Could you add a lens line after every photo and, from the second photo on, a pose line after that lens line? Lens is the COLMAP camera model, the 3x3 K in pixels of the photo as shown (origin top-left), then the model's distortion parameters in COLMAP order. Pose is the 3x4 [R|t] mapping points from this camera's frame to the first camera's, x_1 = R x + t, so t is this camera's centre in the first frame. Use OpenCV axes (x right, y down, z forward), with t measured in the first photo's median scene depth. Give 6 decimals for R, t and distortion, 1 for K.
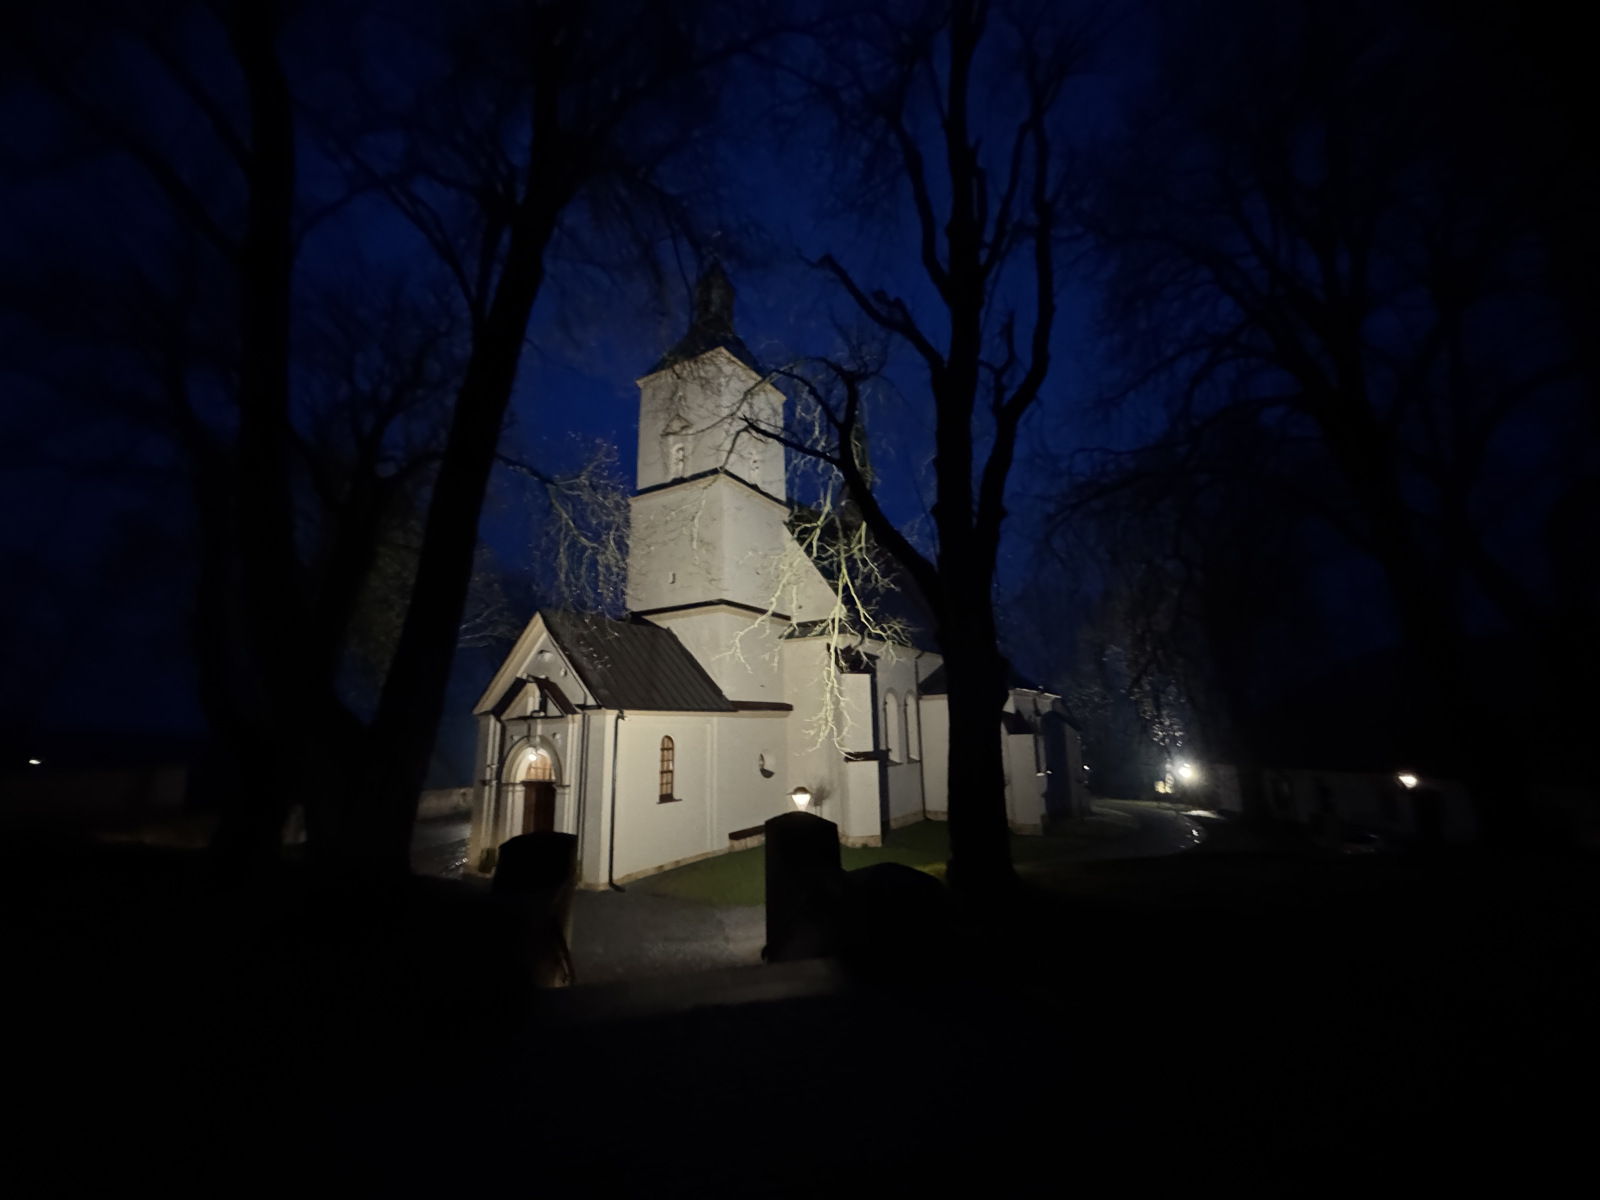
lens RADIAL K [[644.2, 0, 795.4], [0, 644.2, 594.3], [0, 0, 1]] dist [-0.000163, 0.000009]
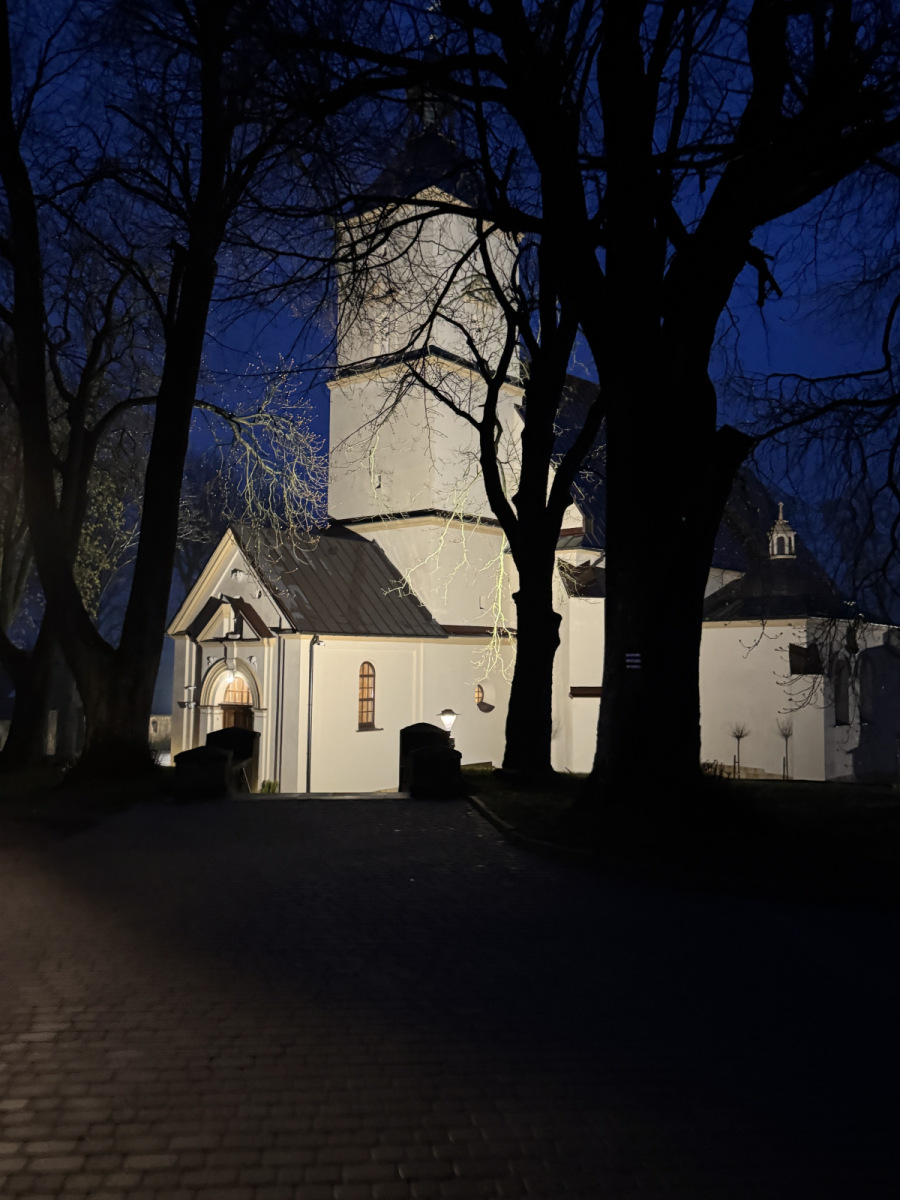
lens RADIAL K [[974.4, 0, 451.4], [0, 974.4, 601.0], [0, 0, 1]] dist [0.100059, -0.000215]
pose [[0.986821, 0.018810, -0.160717, 0.149227], [0.005873, 0.988403, 0.151739, -0.082632], [0.161707, -0.150683, 0.975267, -0.350208]]
